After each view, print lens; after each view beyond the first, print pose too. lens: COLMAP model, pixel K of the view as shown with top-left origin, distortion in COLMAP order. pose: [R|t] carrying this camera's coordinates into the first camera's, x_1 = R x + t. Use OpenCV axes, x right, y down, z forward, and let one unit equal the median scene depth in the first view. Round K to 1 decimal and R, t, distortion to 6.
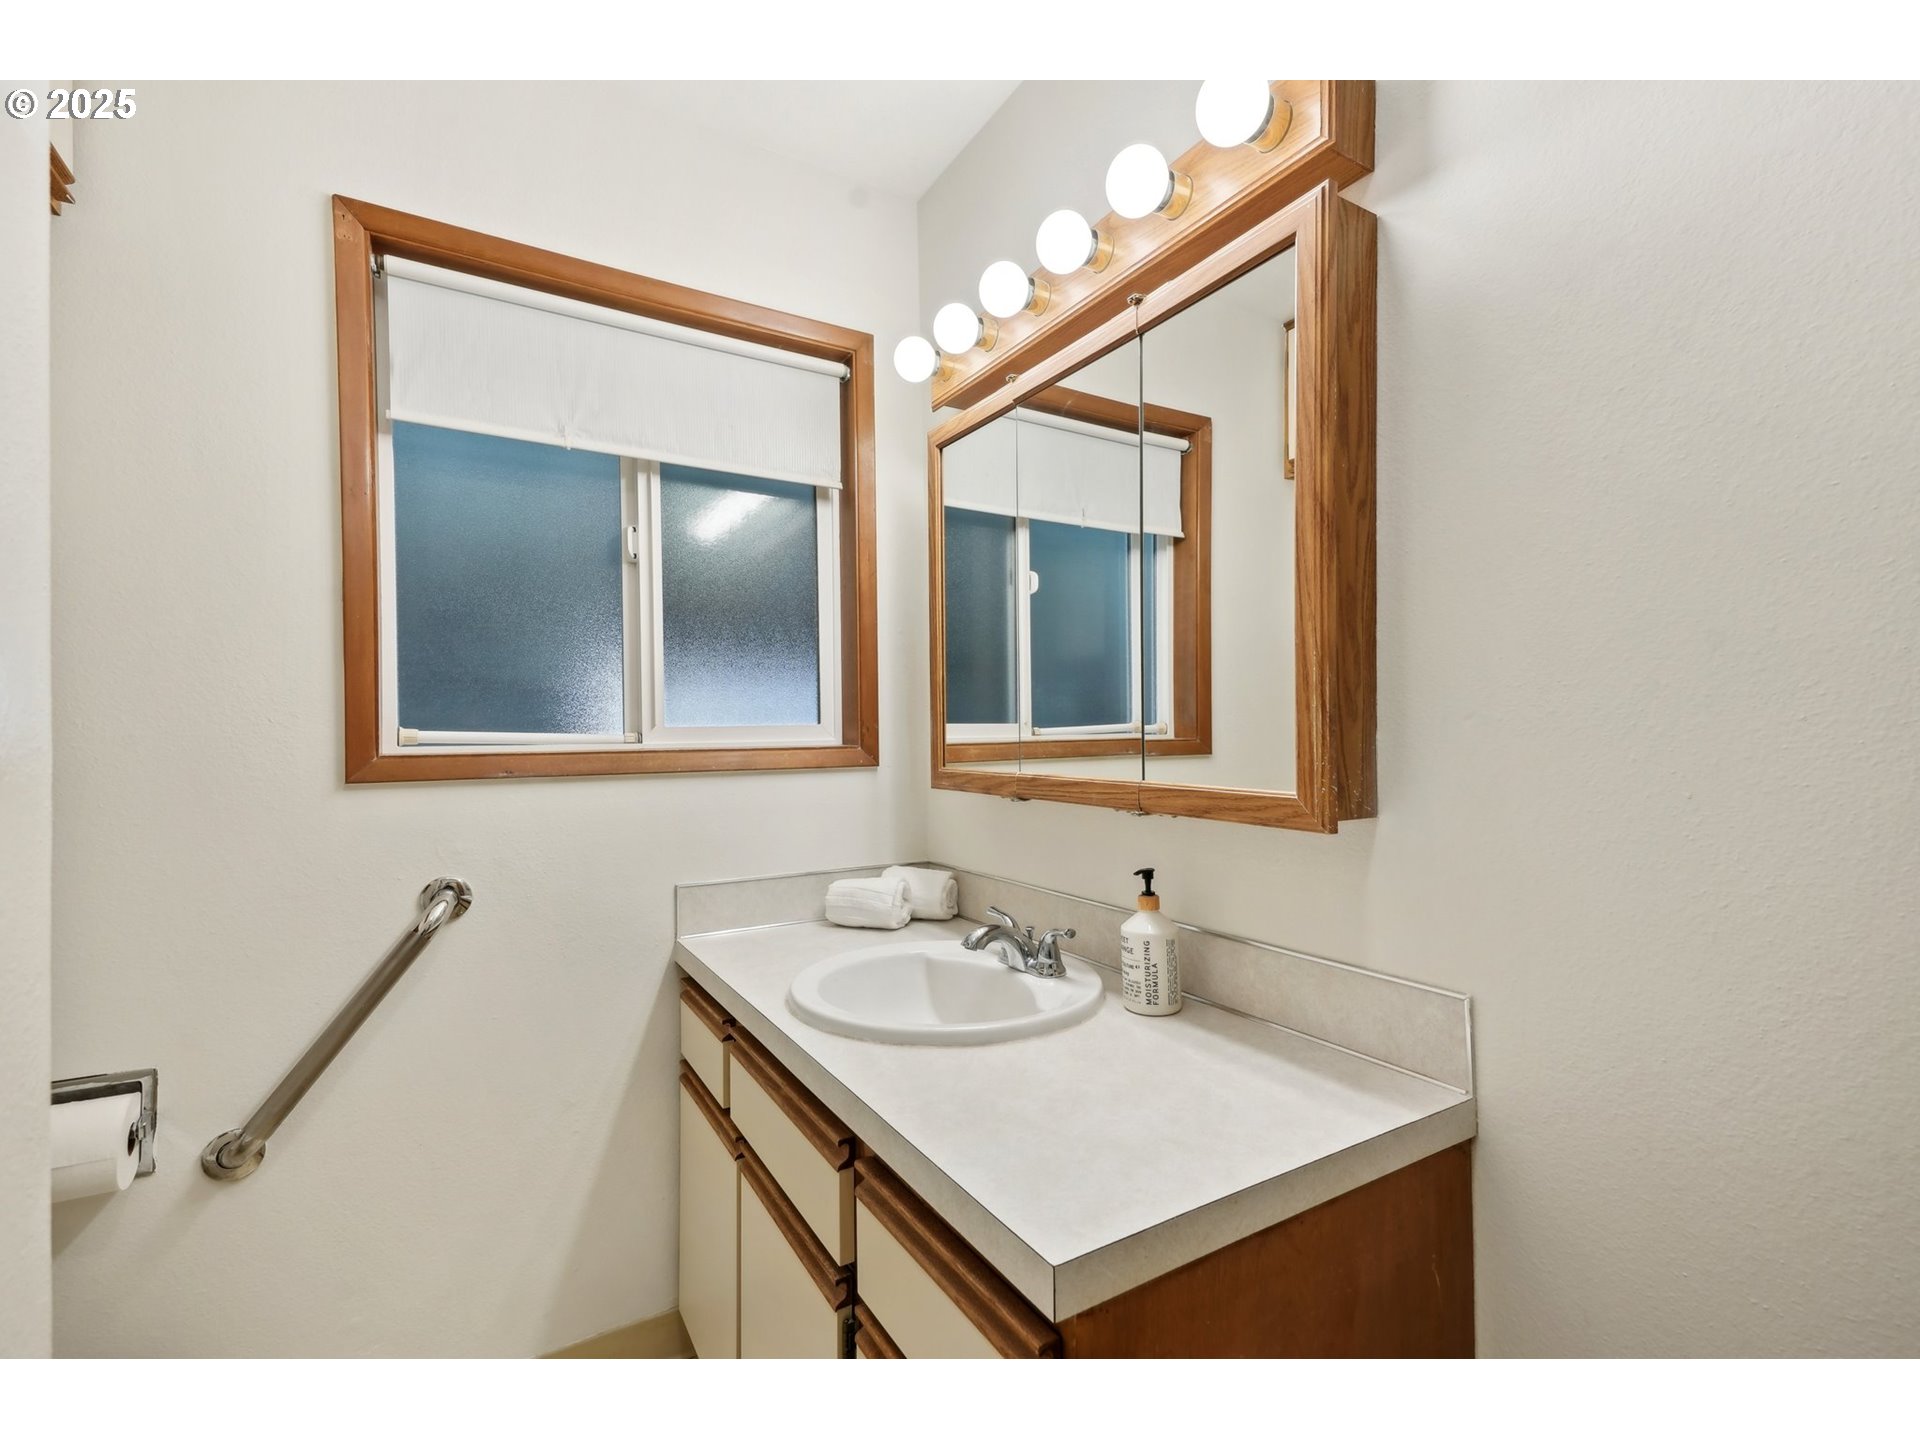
lens RADIAL K [[884.5, 0, 948.8], [0, 884.5, 730.7], [0, 0, 1]] dist [0.001228, -0.000054]
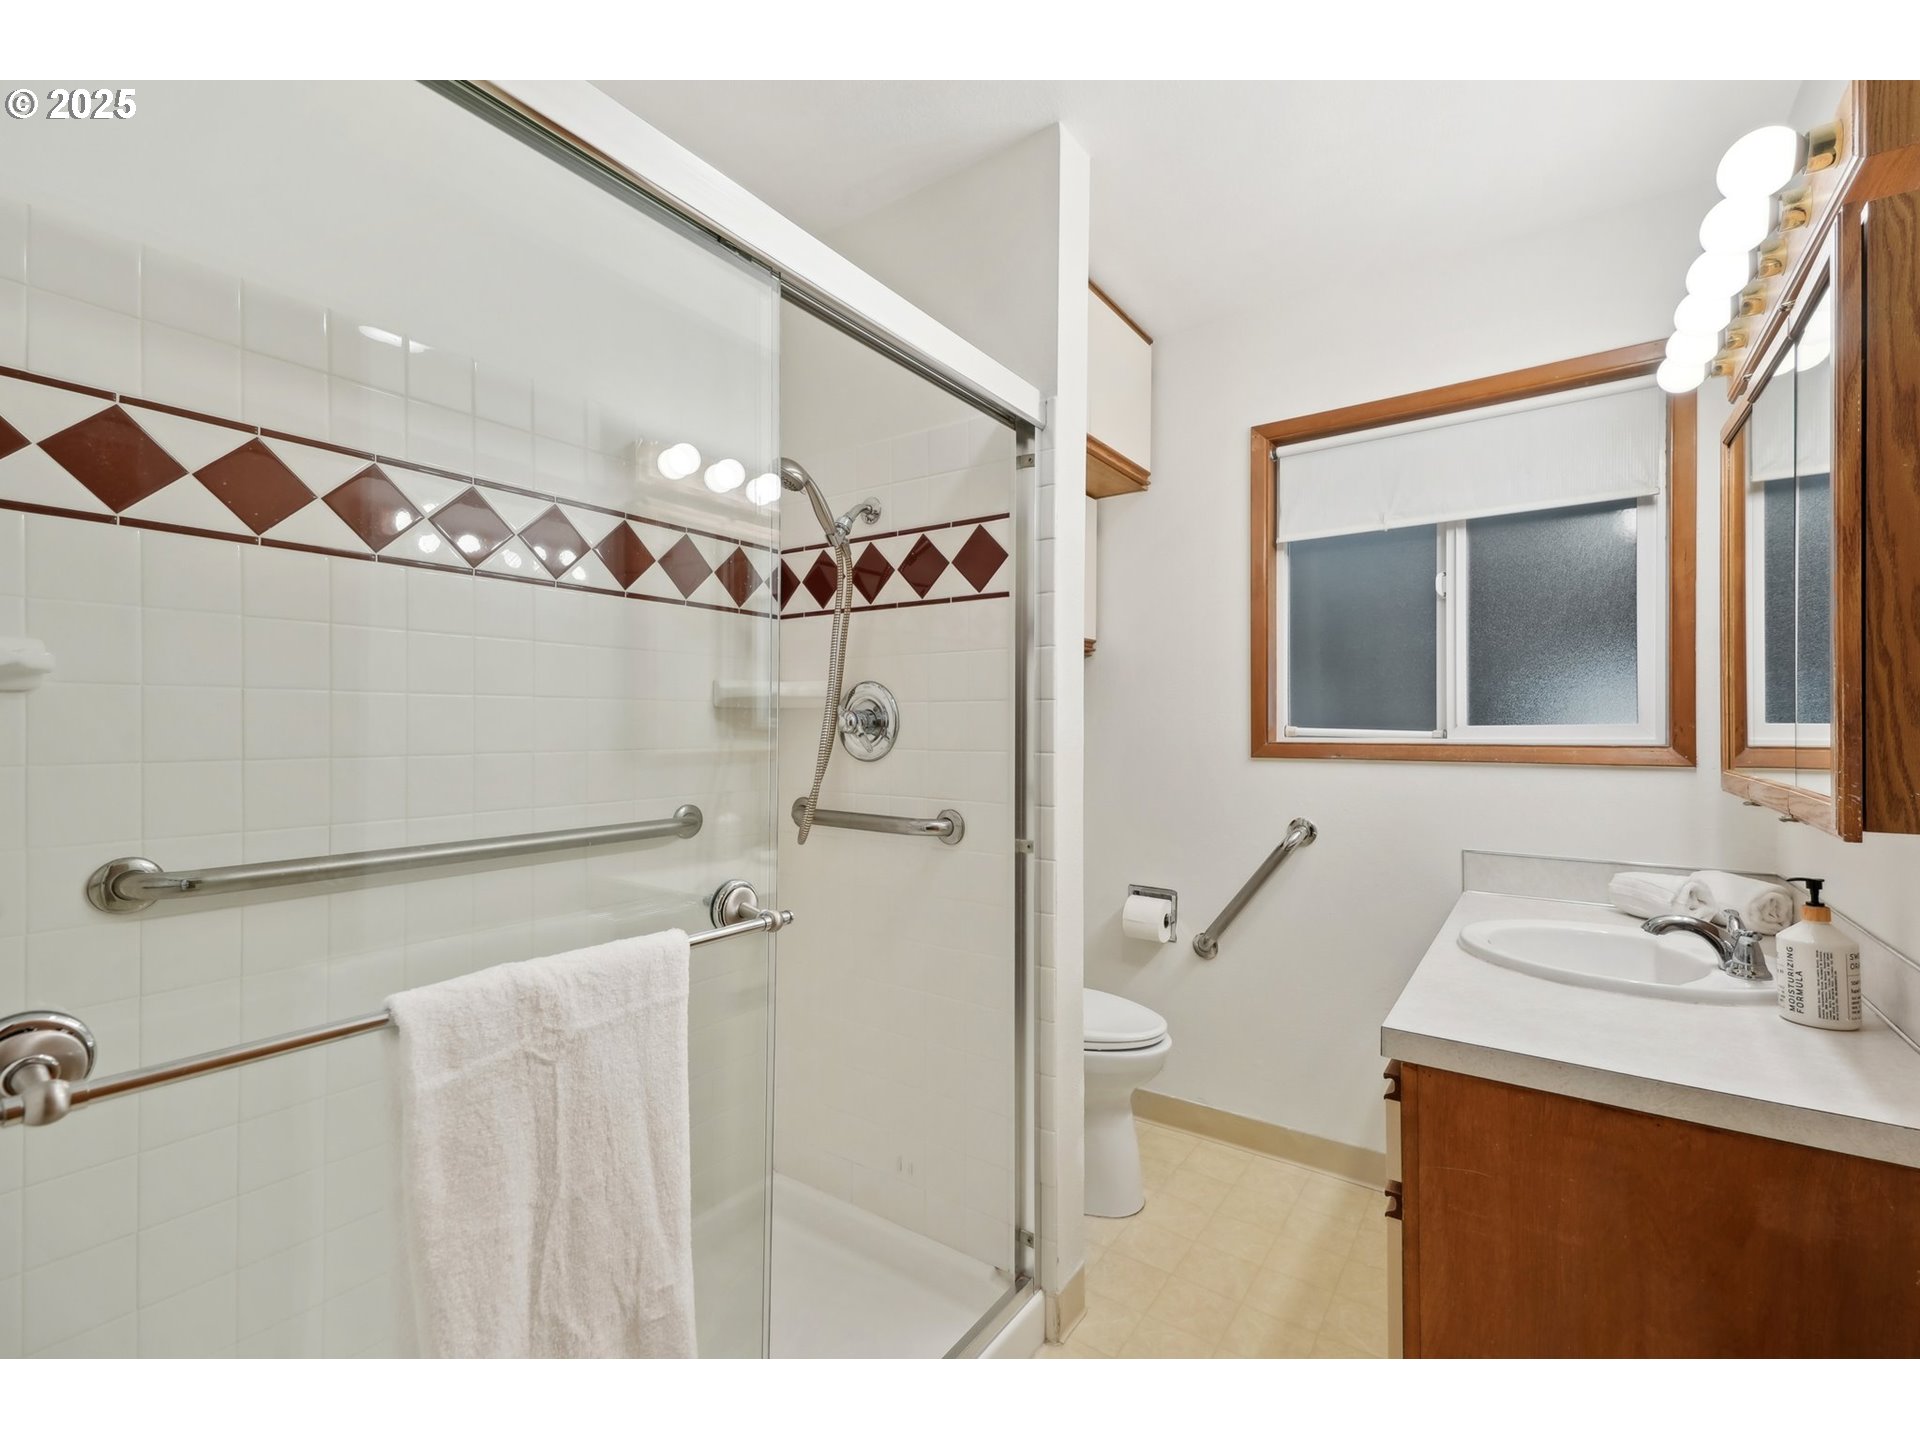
lens RADIAL K [[884.5, 0, 948.8], [0, 884.5, 730.7], [0, 0, 1]] dist [0.001228, -0.000054]
pose [[0.381411, 0.015218, -0.924280, 0.729078], [-0.003365, 0.999881, 0.015074, -0.017961], [0.924400, -0.002639, 0.381416, -0.245721]]
